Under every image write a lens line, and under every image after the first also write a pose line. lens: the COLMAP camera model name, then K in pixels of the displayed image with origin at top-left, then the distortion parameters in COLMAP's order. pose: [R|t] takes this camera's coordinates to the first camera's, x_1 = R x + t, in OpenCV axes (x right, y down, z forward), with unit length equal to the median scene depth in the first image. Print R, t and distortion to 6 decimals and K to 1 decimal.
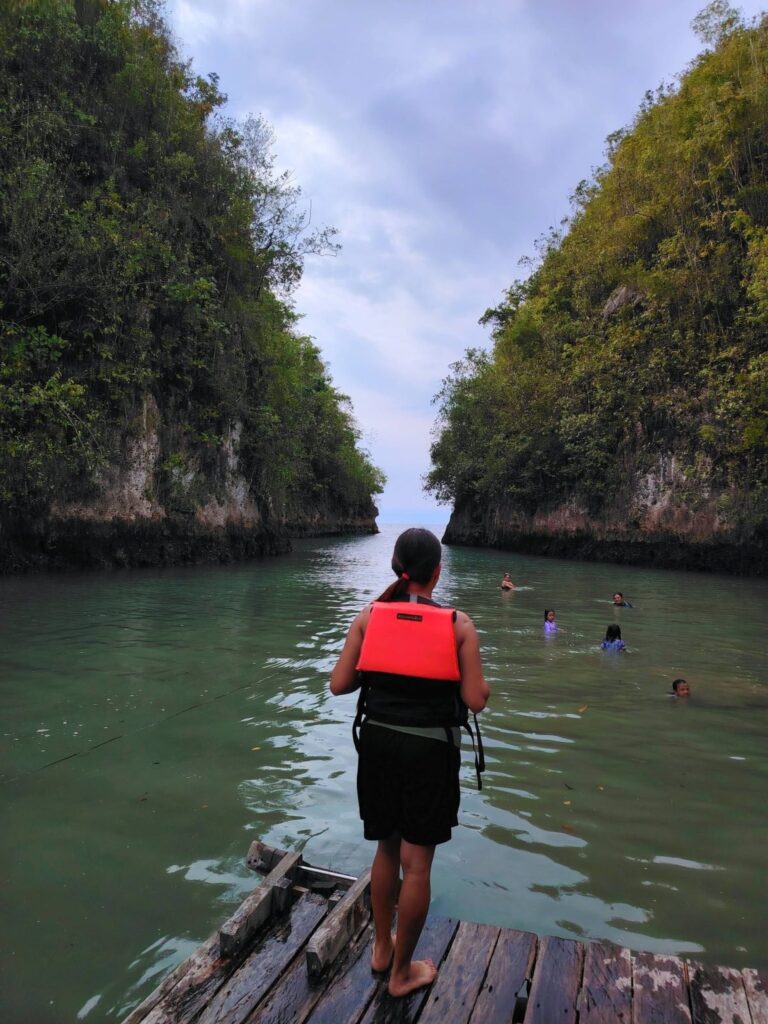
lens RADIAL K [[707.8, 0, 384.0], [0, 707.8, 512.0], [0, 0, 1]] dist [0.091826, -0.001827]
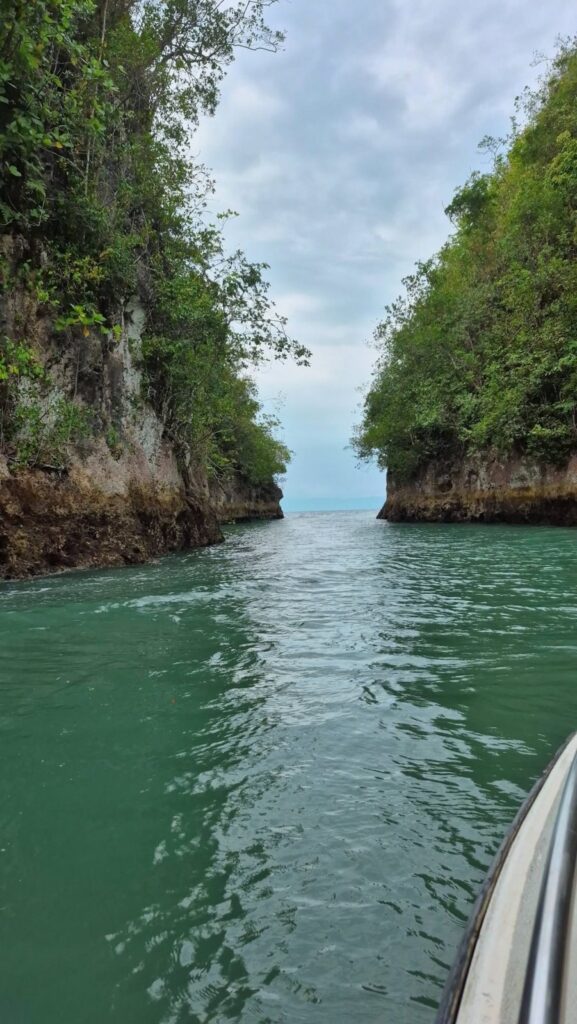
lens RADIAL K [[708.4, 0, 276.7], [0, 708.4, 515.8], [0, 0, 1]] dist [0.110079, -0.158905]
pose [[0.998319, -0.054391, 0.020012, -0.112222], [0.053966, 0.998318, 0.021183, 0.027414], [-0.021130, -0.020068, 0.999575, 0.422181]]
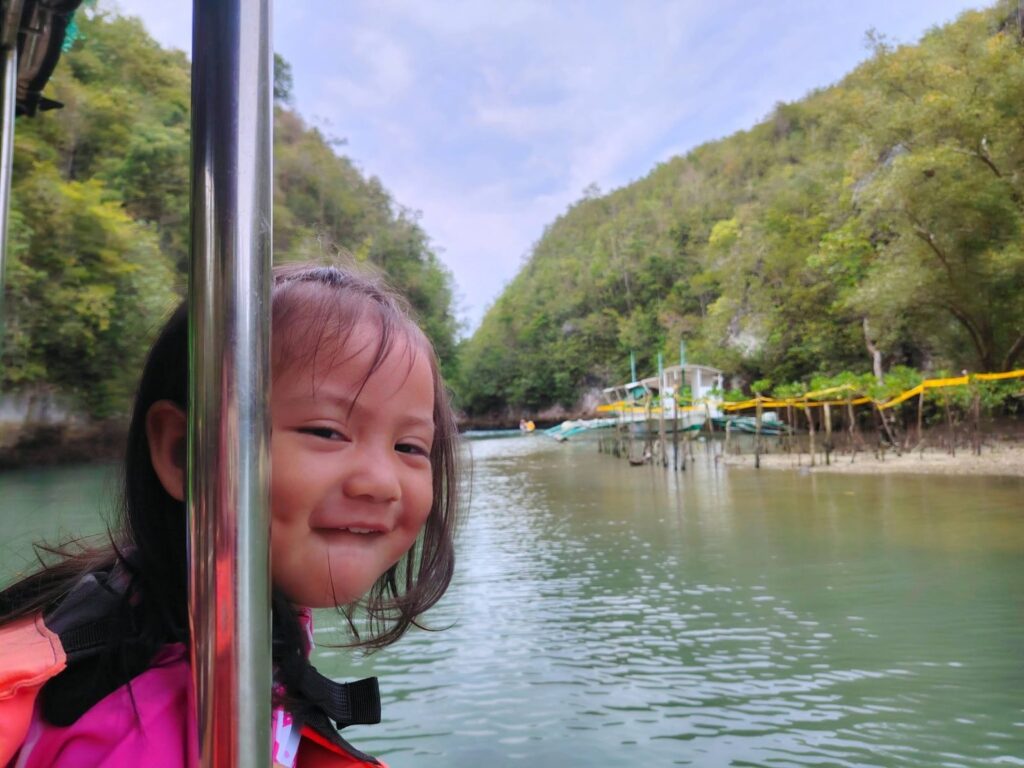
lens RADIAL K [[685.7, 0, 512.0], [0, 685.7, 384.0], [0, 0, 1]] dist [0.047443, -0.124037]
pose [[0.920187, -0.027185, 0.390534, -1.014414], [0.049451, 0.997667, -0.047072, 0.019417], [-0.388343, 0.062627, 0.919384, -1.449196]]
